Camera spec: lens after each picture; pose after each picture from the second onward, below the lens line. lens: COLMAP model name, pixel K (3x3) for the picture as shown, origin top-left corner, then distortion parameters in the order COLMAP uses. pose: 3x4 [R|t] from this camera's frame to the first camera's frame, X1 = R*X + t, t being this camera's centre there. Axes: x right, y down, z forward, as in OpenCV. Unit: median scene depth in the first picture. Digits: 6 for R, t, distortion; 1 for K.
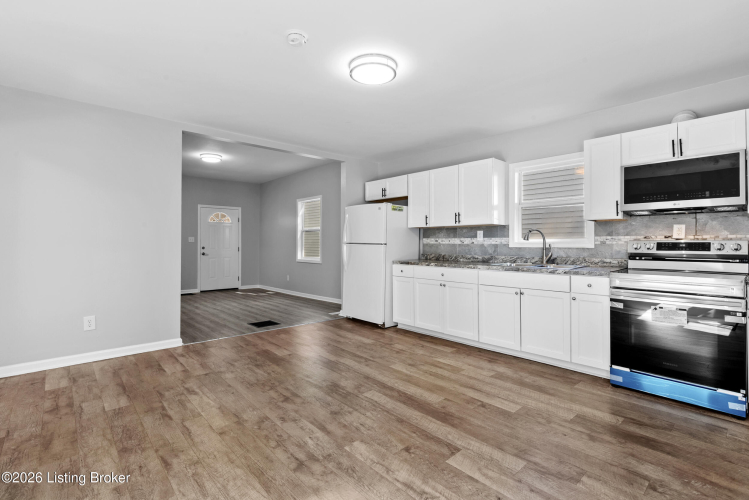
lens RADIAL K [[350.0, 0, 373.5], [0, 350.0, 245.8], [0, 0, 1]] dist [-0.000426, -0.001034]
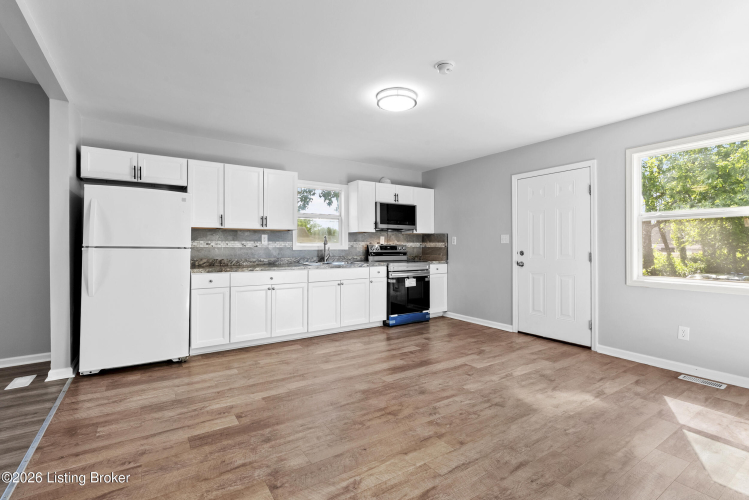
lens RADIAL K [[350.0, 0, 373.5], [0, 350.0, 245.8], [0, 0, 1]] dist [-0.000426, -0.001034]
pose [[0.143246, -0.000073, 0.989687, -0.892038], [0.006714, 0.999977, -0.000898, -0.008311], [-0.989664, 0.006773, 0.143243, 0.685120]]
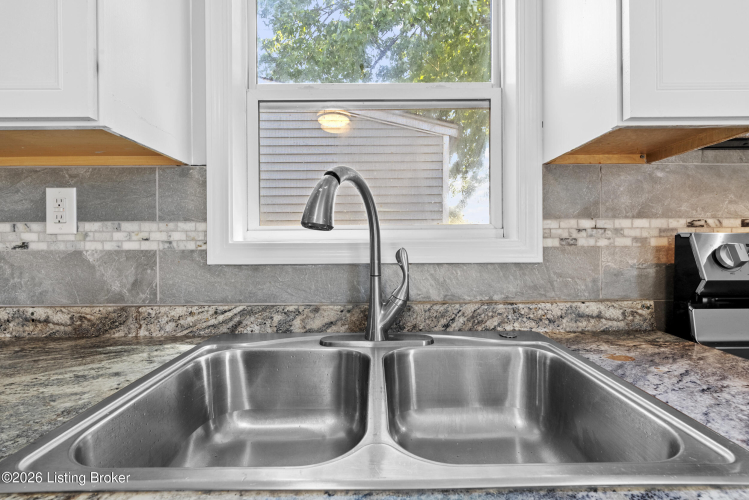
lens RADIAL K [[350.0, 0, 373.5], [0, 350.0, 245.8], [0, 0, 1]] dist [-0.000426, -0.001034]
pose [[0.668321, -0.011167, 0.743789, 0.355662], [0.011128, 0.999926, 0.005013, -0.009334], [-0.743789, 0.004927, 0.668396, 0.937787]]
